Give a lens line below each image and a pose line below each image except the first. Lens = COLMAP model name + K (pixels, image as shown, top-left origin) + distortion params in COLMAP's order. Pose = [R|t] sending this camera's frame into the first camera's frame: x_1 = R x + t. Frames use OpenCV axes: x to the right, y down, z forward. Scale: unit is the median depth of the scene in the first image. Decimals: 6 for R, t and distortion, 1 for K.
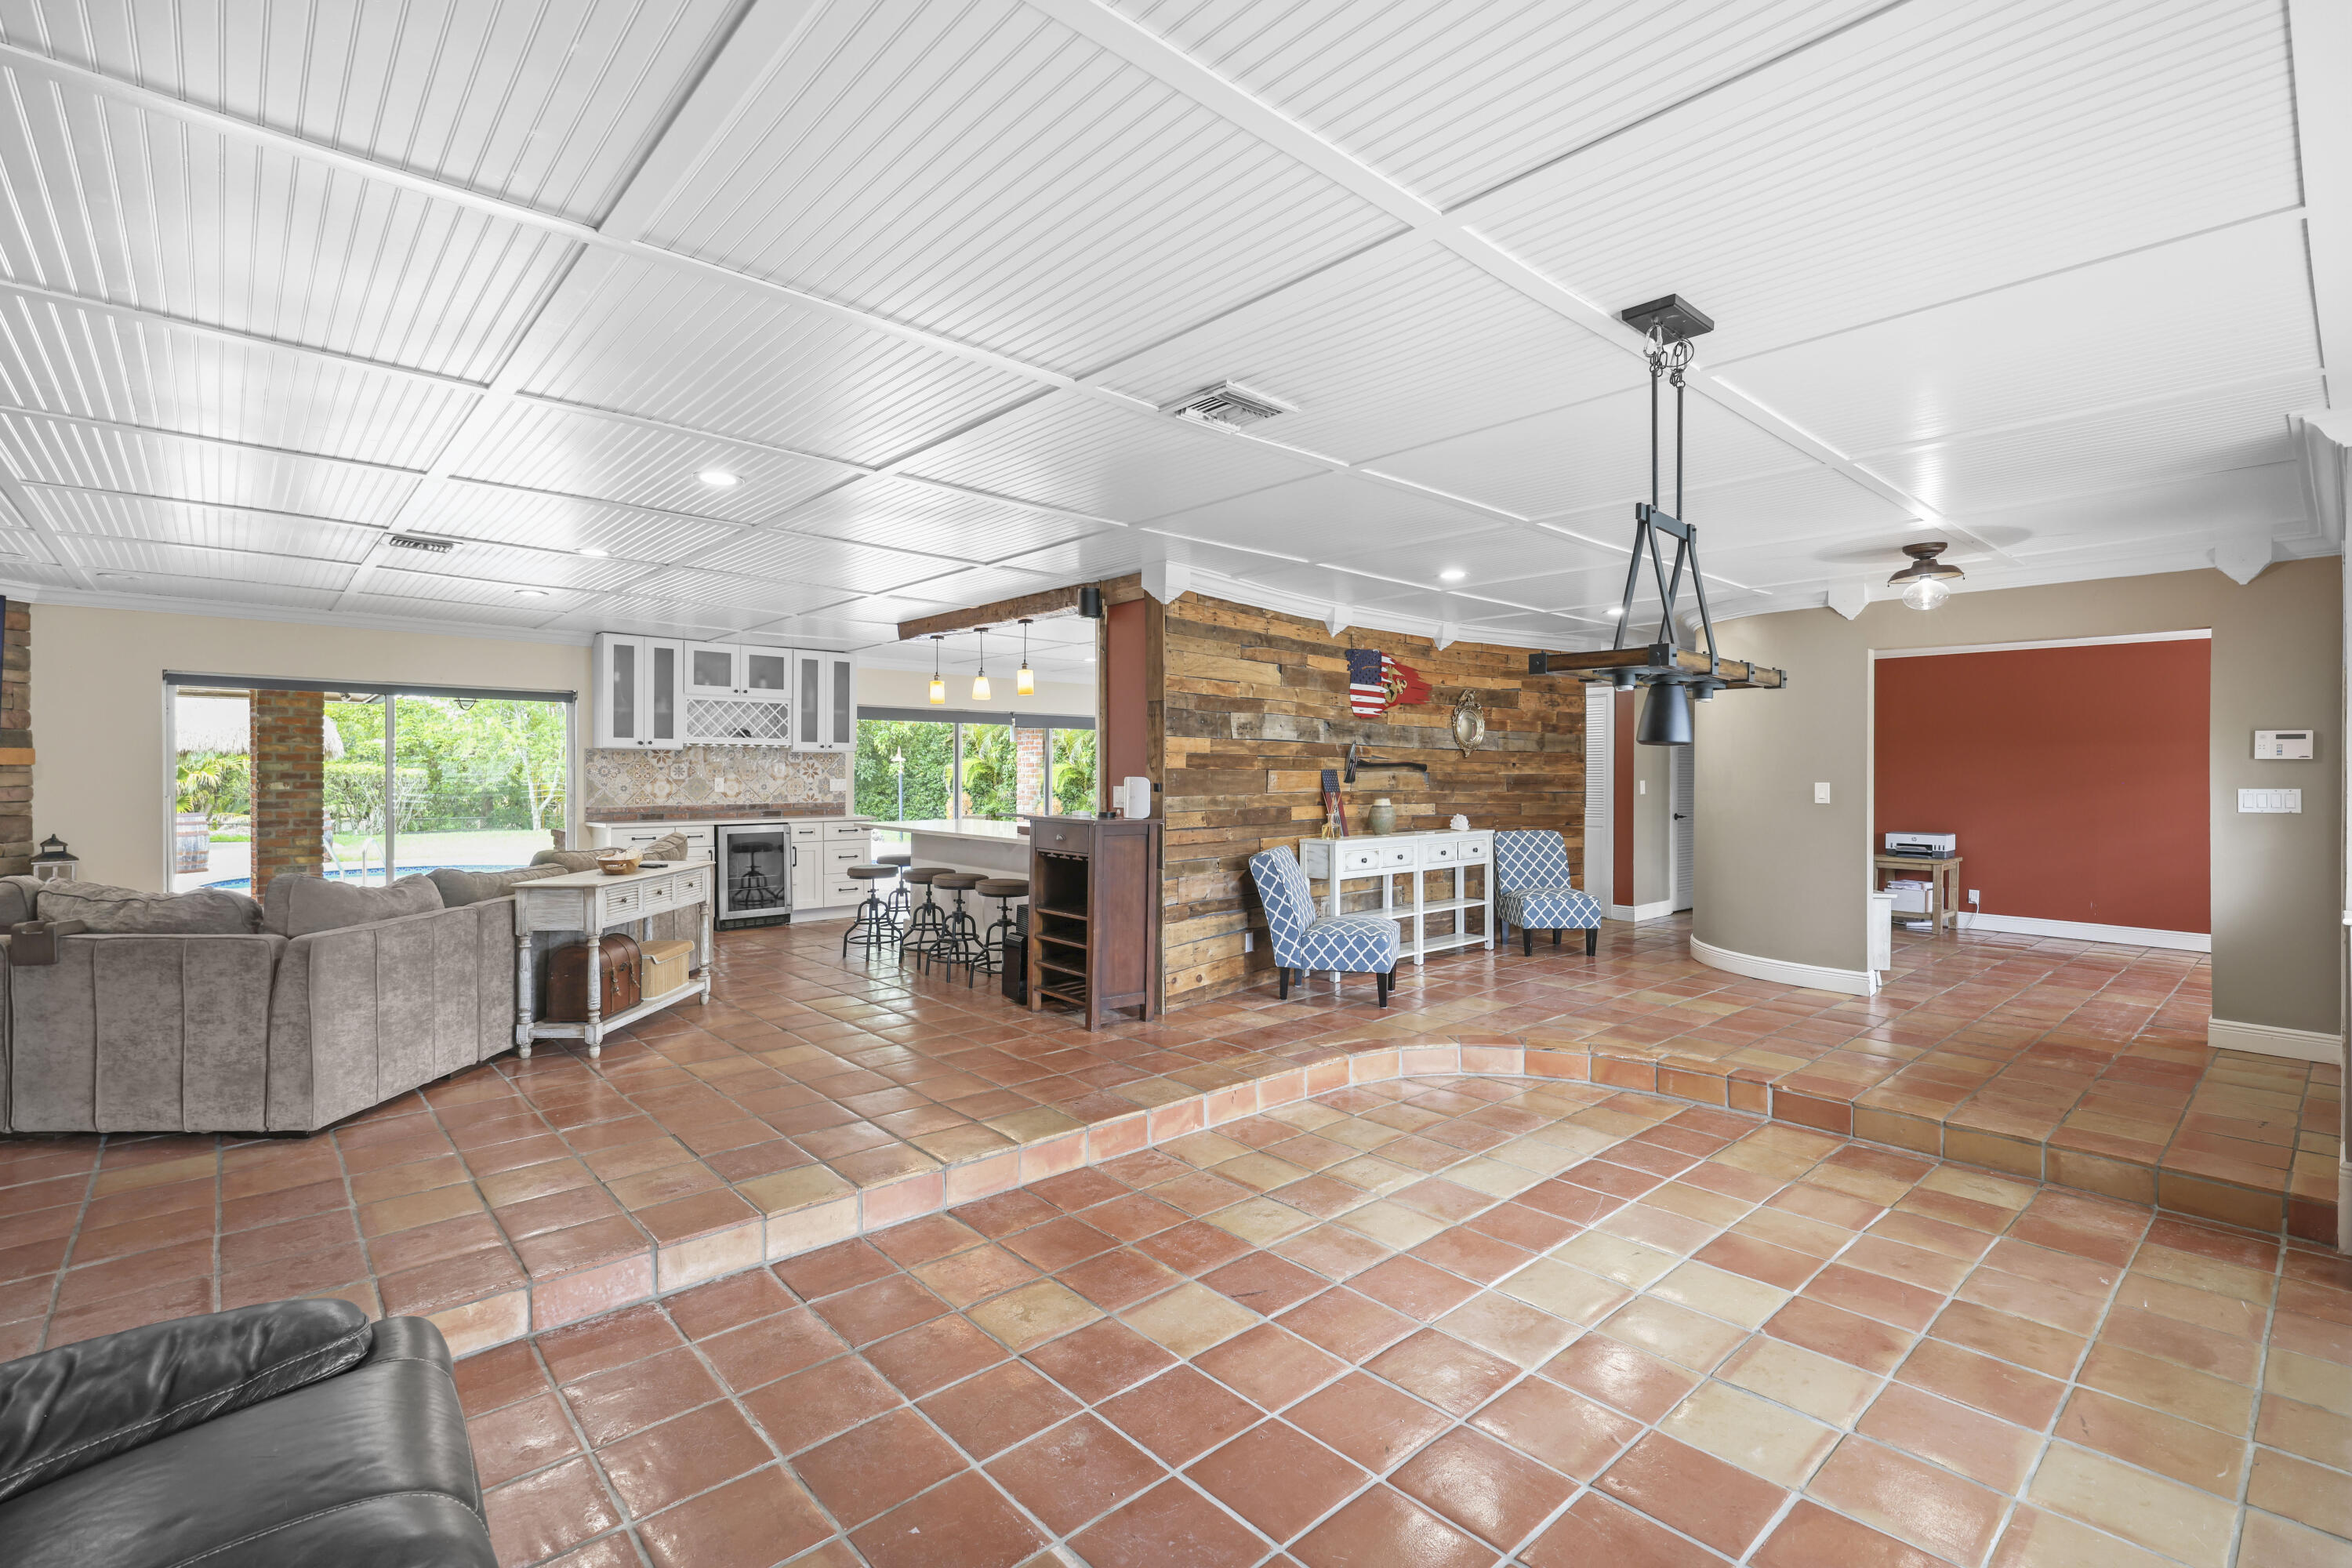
lens RADIAL K [[1064.6, 0, 1176.0], [0, 1064.6, 784.0], [0, 0, 1]] dist [0.003961, 0.000475]
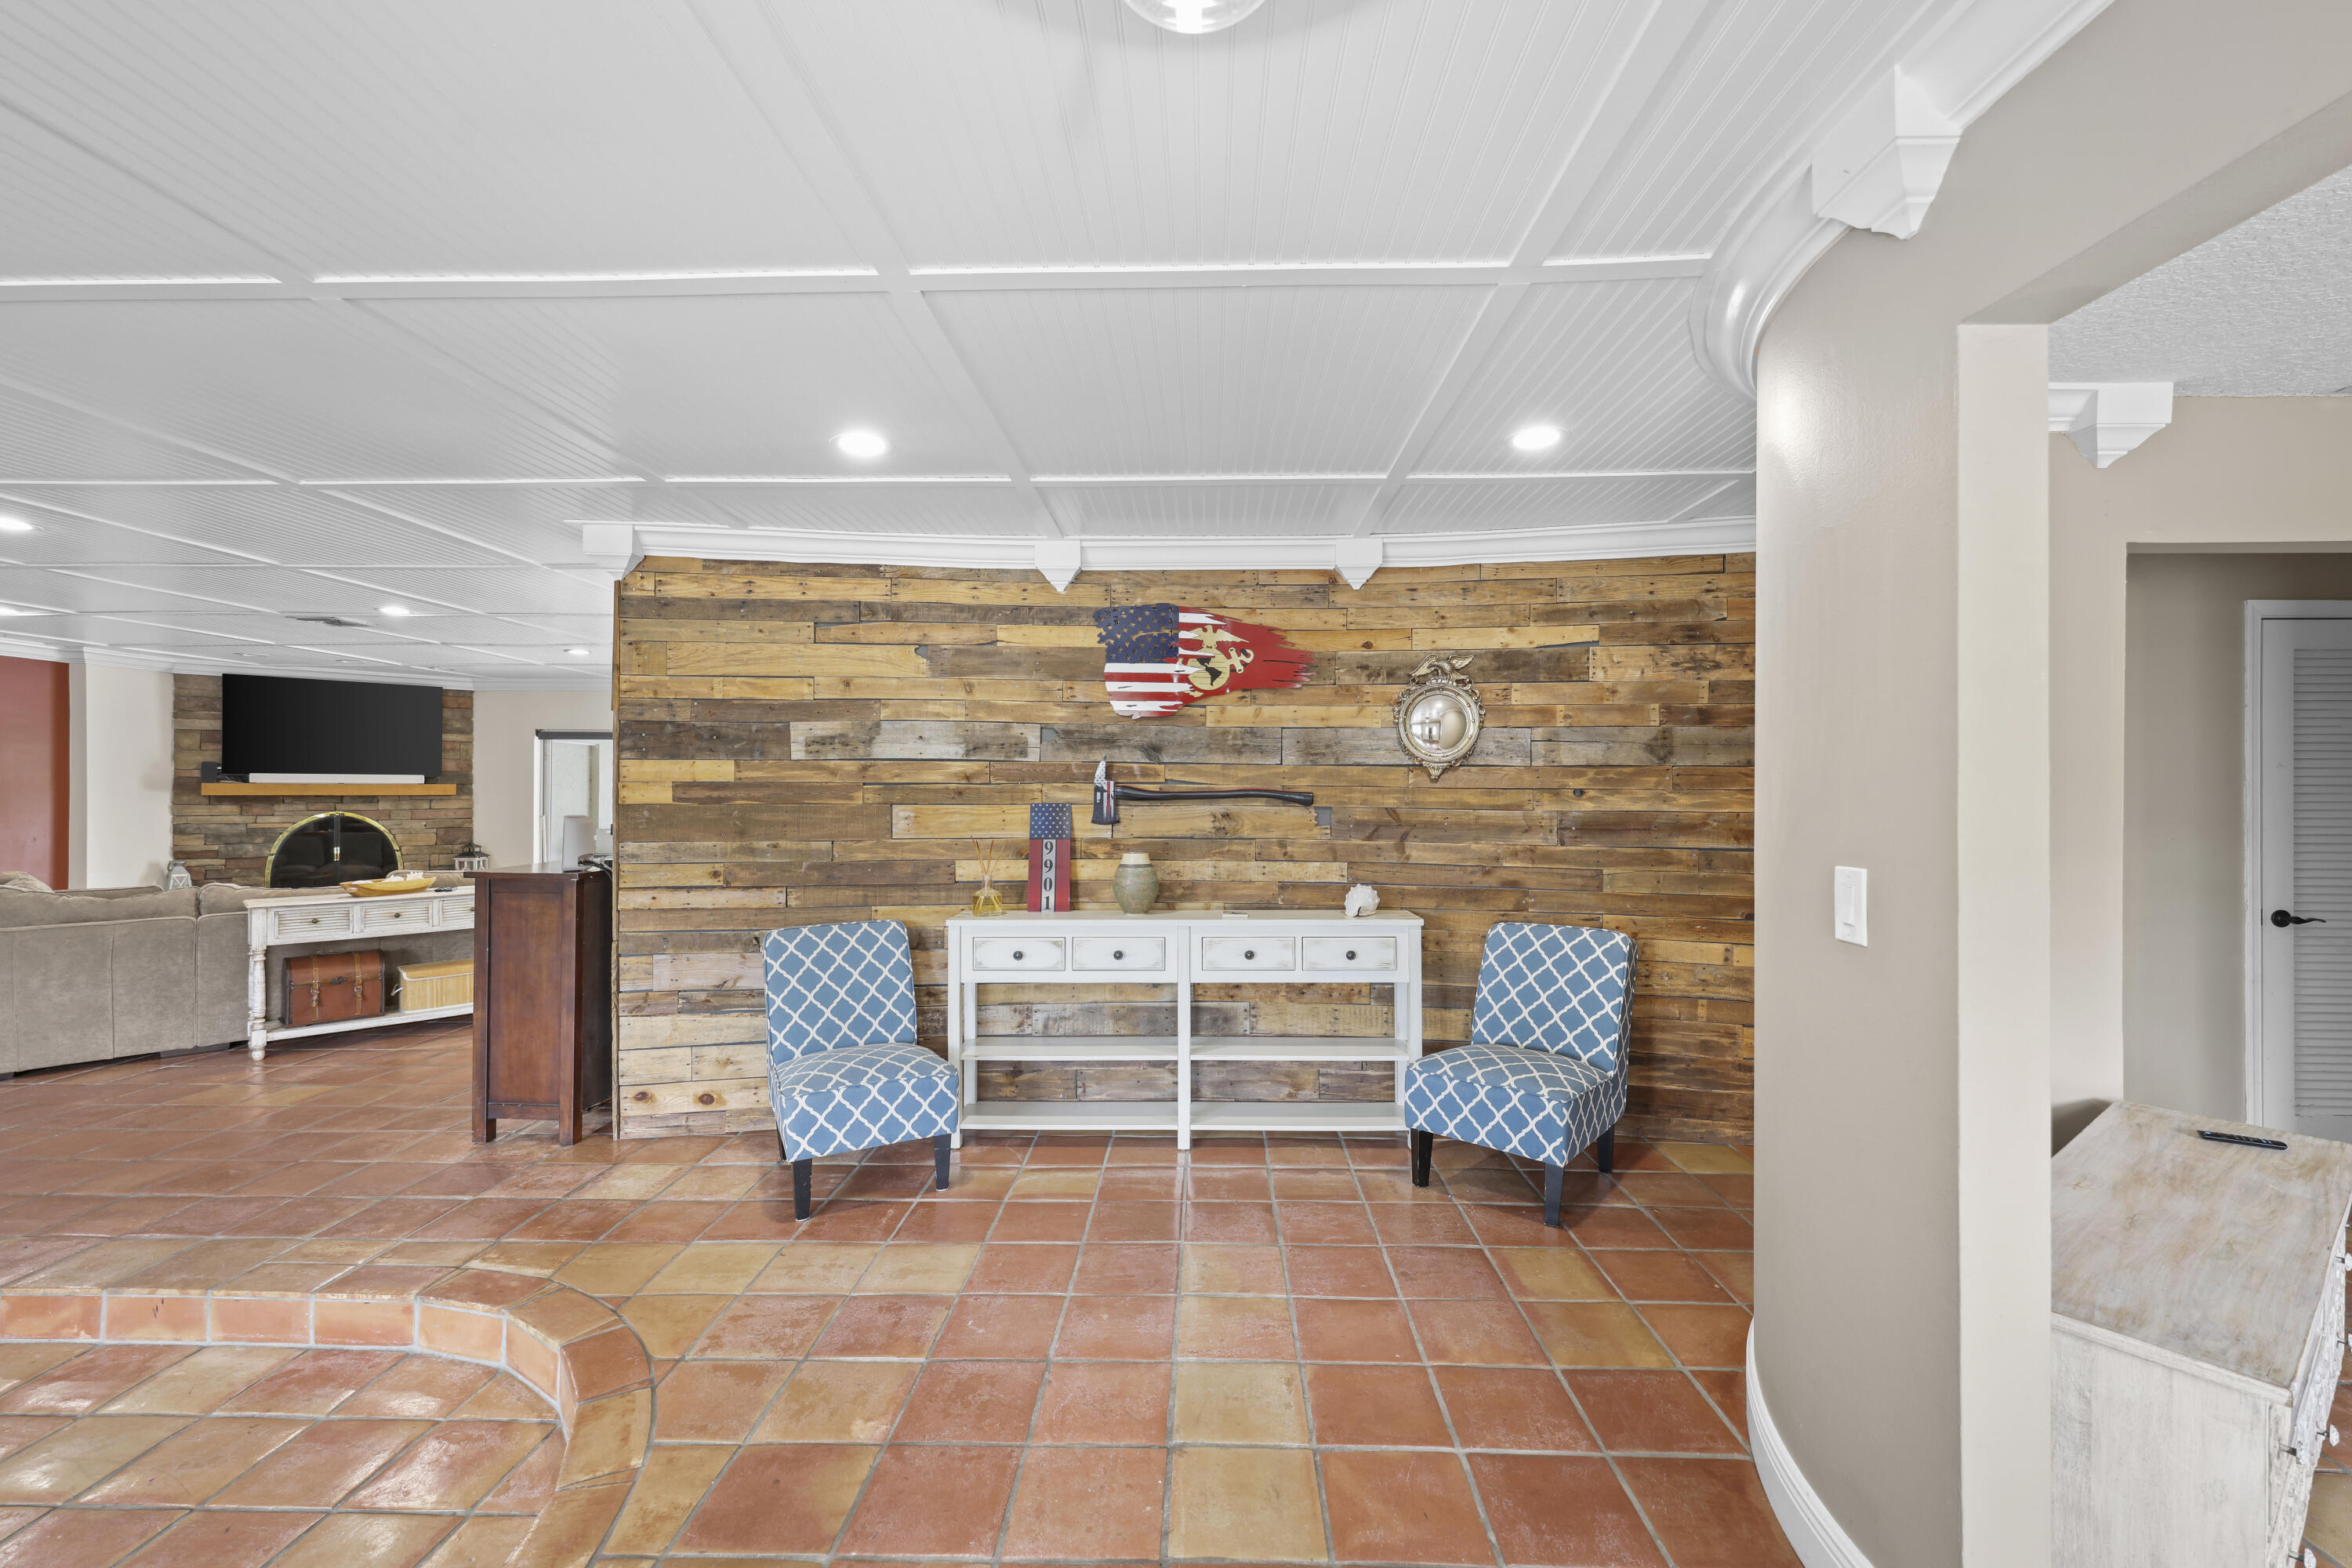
lens RADIAL K [[969.5, 0, 1174.7], [0, 969.5, 790.3], [0, 0, 1]] dist [0.002109, 0.000398]
pose [[0.724022, -0.002149, -0.689774, 0.616903], [-0.005661, 0.999943, -0.009058, -0.017041], [0.689754, 0.010463, 0.723968, 0.660069]]
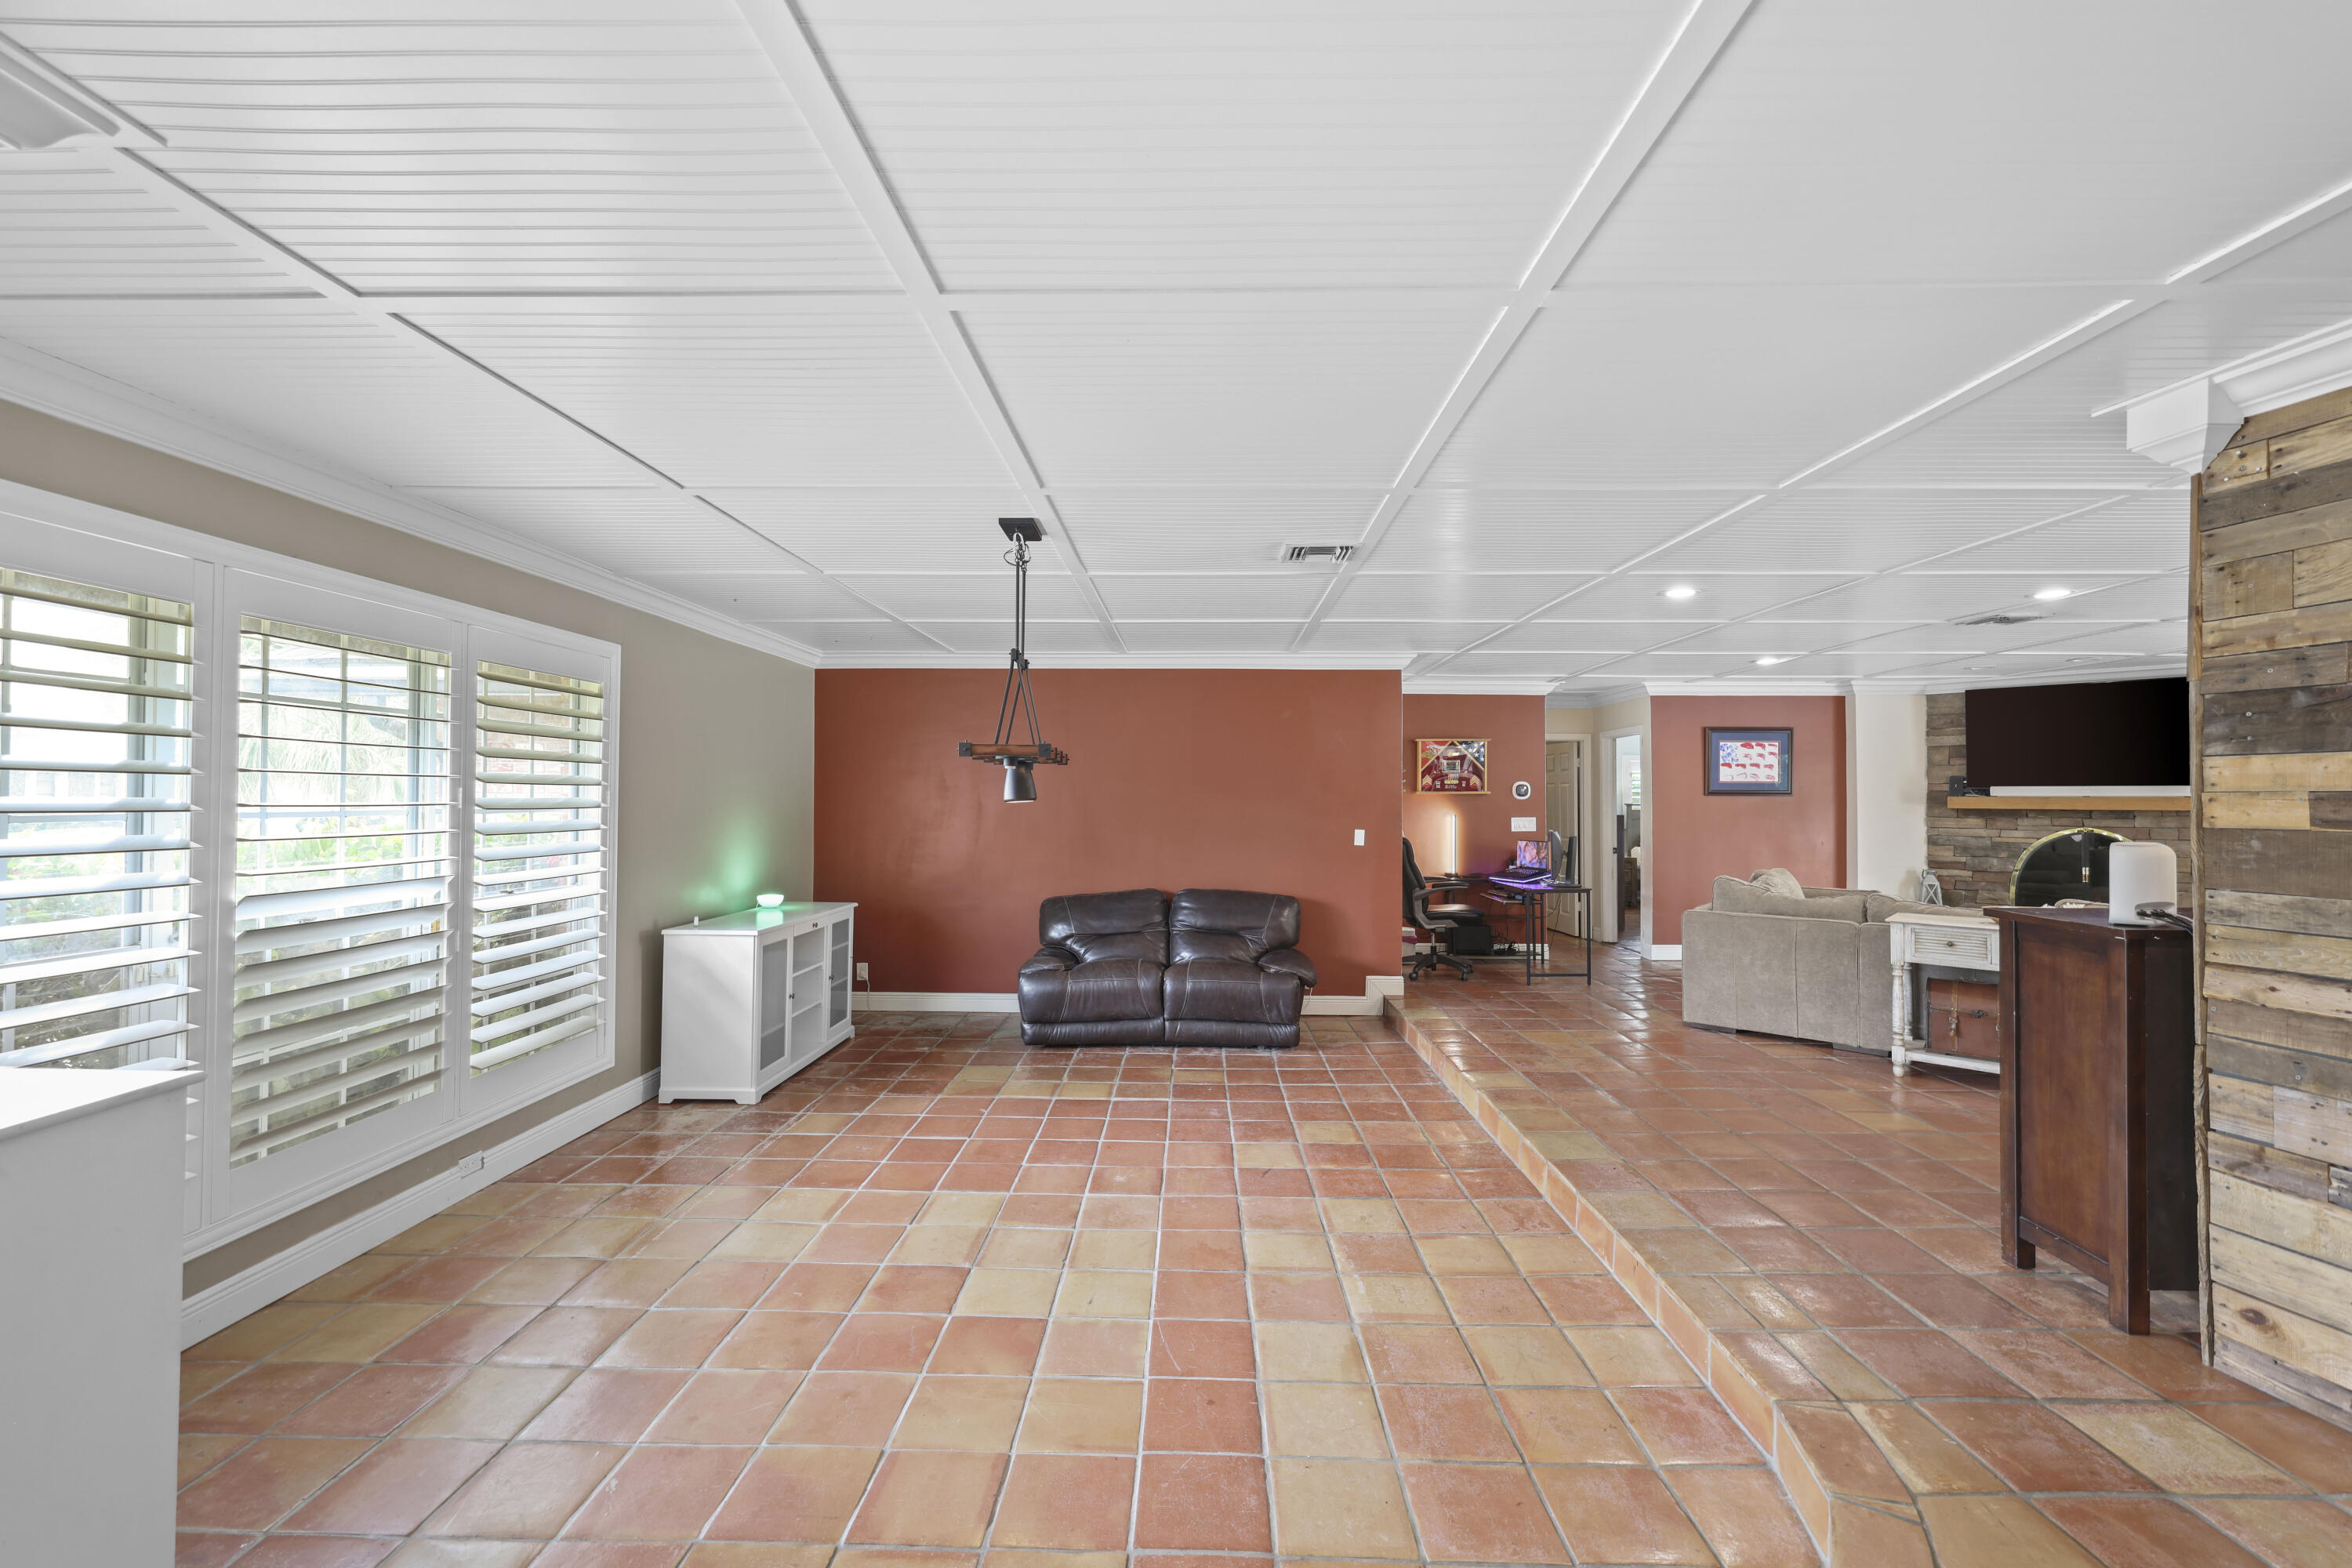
lens RADIAL K [[958.6, 0, 1176.0], [0, 958.6, 784.0], [0, 0, 1]] dist [-0.000658, -0.000050]
pose [[-0.683384, -0.016896, -0.729864, 0.505810], [-0.012641, 0.999856, -0.011311, -0.019599], [0.729950, 0.001496, -0.683499, 0.810529]]
